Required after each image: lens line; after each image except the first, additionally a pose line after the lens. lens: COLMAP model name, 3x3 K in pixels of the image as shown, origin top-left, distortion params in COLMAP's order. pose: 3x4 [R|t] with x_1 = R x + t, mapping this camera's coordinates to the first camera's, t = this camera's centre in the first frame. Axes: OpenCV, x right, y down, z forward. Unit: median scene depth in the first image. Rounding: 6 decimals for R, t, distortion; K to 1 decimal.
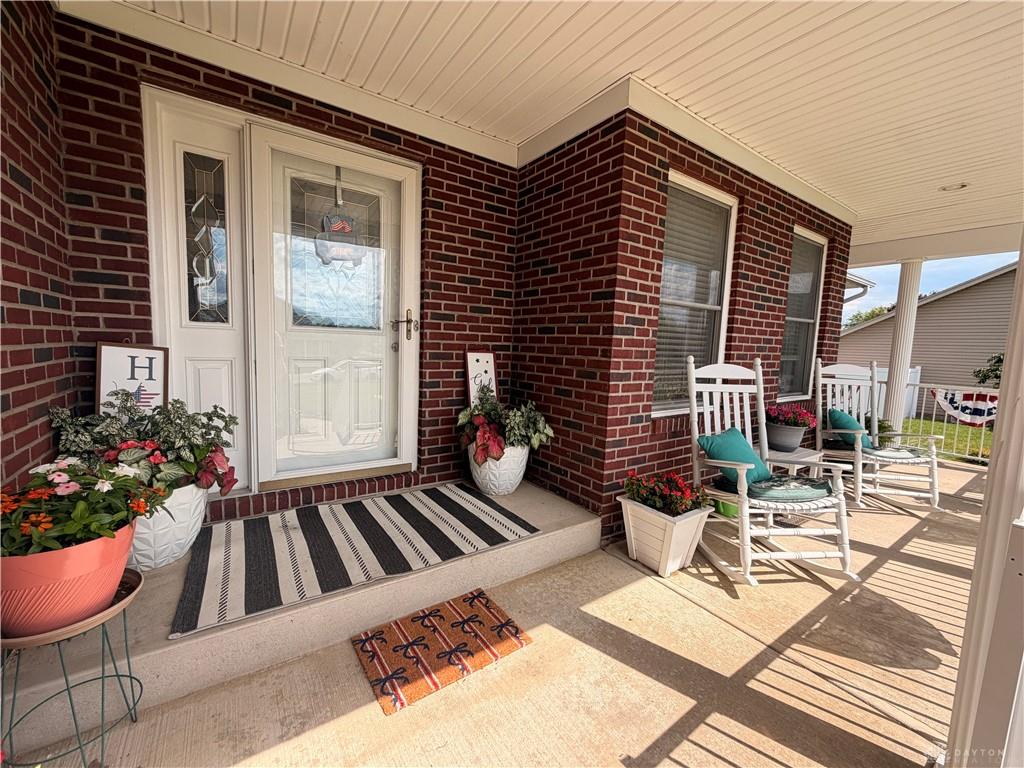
lens RADIAL K [[408.1, 0, 512.0], [0, 408.1, 384.0], [0, 0, 1]] dist [0.000200, -0.000169]
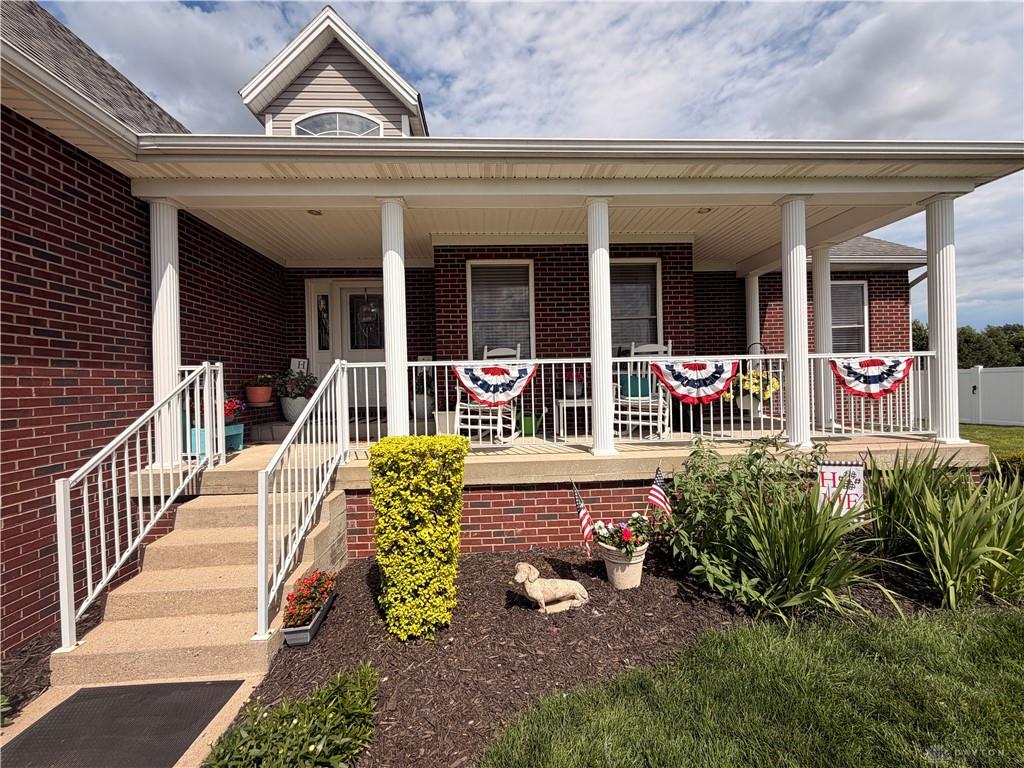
lens RADIAL K [[408.1, 0, 512.0], [0, 408.1, 384.0], [0, 0, 1]] dist [0.000200, -0.000169]
pose [[0.853515, -0.052975, -0.518368, 1.923254], [0.006421, 0.995812, -0.091197, 0.368432], [0.521029, 0.074510, 0.850281, -0.764415]]
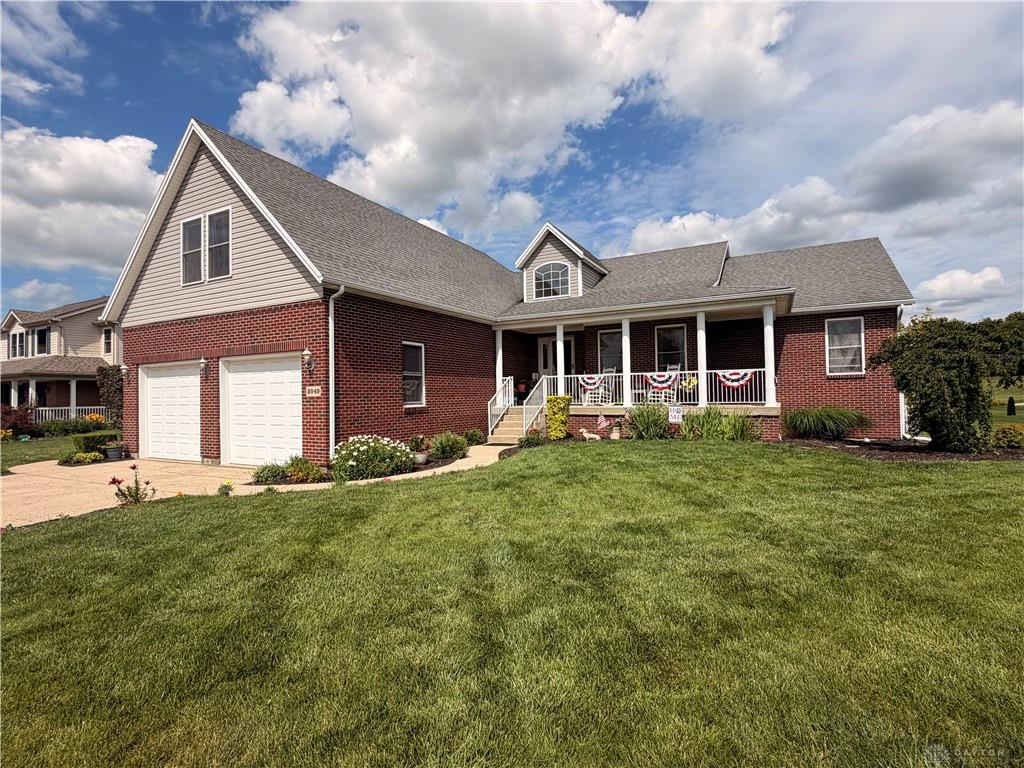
lens RADIAL K [[508.1, 0, 516.2], [0, 508.1, 382.4], [0, 0, 1]] dist [0.000791, 0.000668]
pose [[0.464080, -0.063602, -0.883507, 6.265387], [-0.047832, 0.994164, -0.096693, 0.881506], [0.884501, 0.087133, 0.458330, -3.143246]]
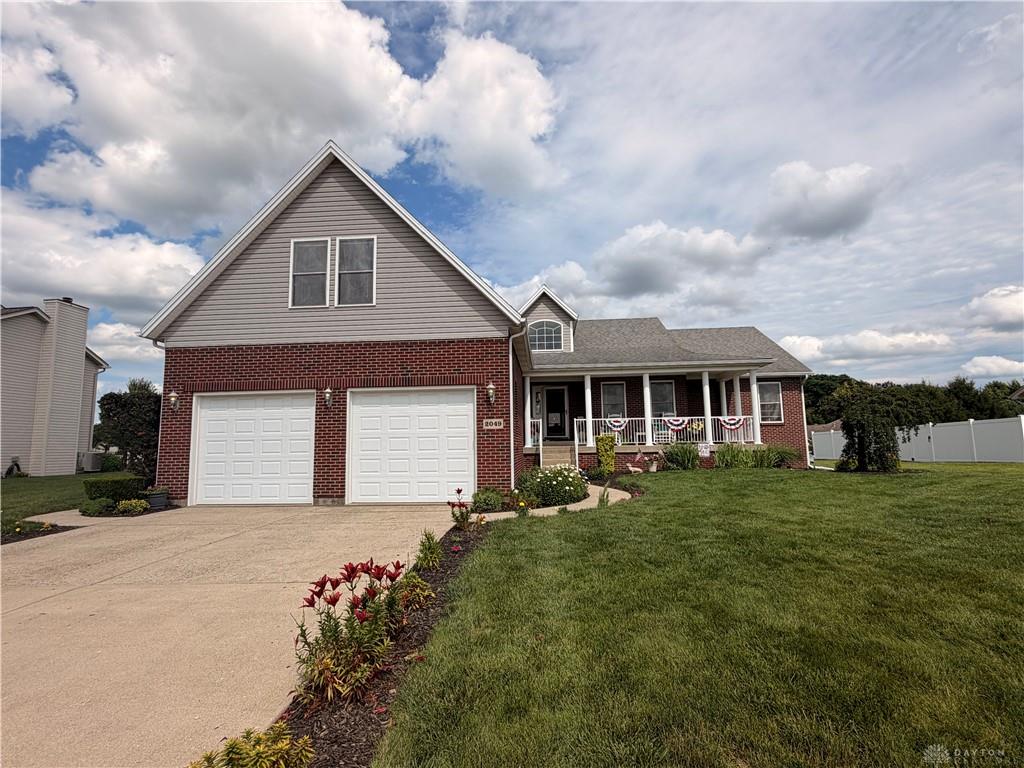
lens RADIAL K [[524.3, 0, 522.4], [0, 524.3, 402.3], [0, 0, 1]] dist [0.001932, -0.007094]
pose [[0.794101, -0.102477, -0.599084, 4.593805], [-0.008501, 0.983714, -0.179539, 1.298169], [0.607726, 0.147665, 0.780297, -6.406209]]
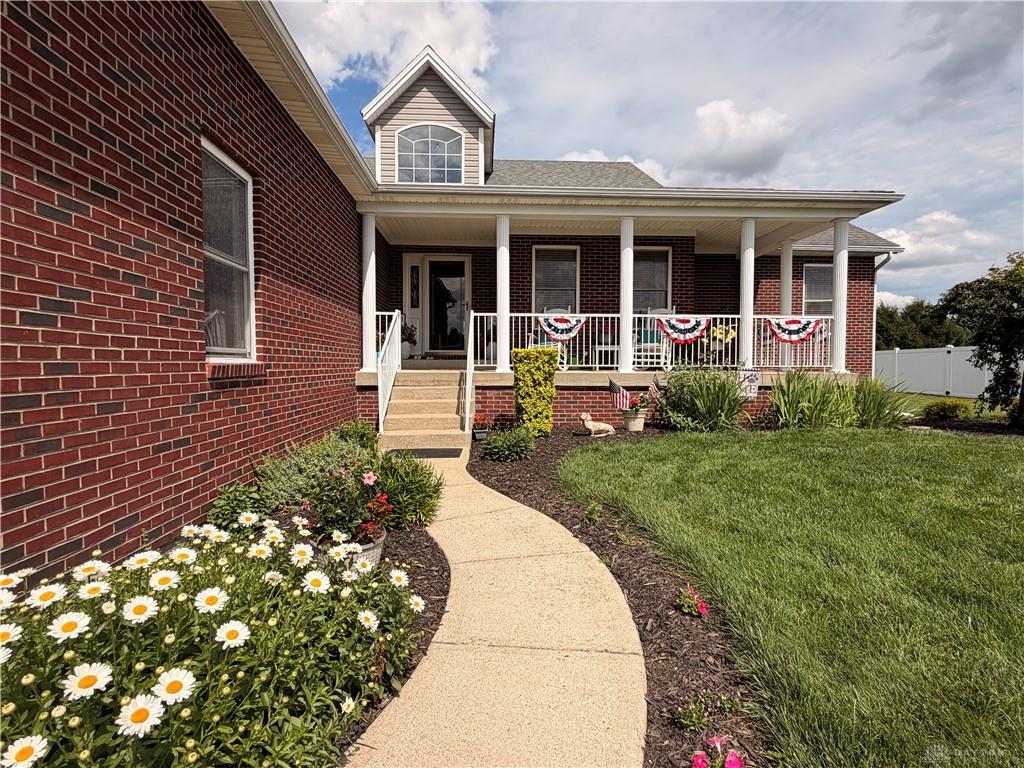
lens RADIAL K [[508.1, 0, 516.2], [0, 508.1, 382.4], [0, 0, 1]] dist [0.000791, 0.000668]
pose [[0.855063, -0.014465, -0.518322, 2.547200], [-0.018823, 0.998086, -0.058906, 0.813096], [0.518182, 0.060125, 0.853154, -2.545847]]
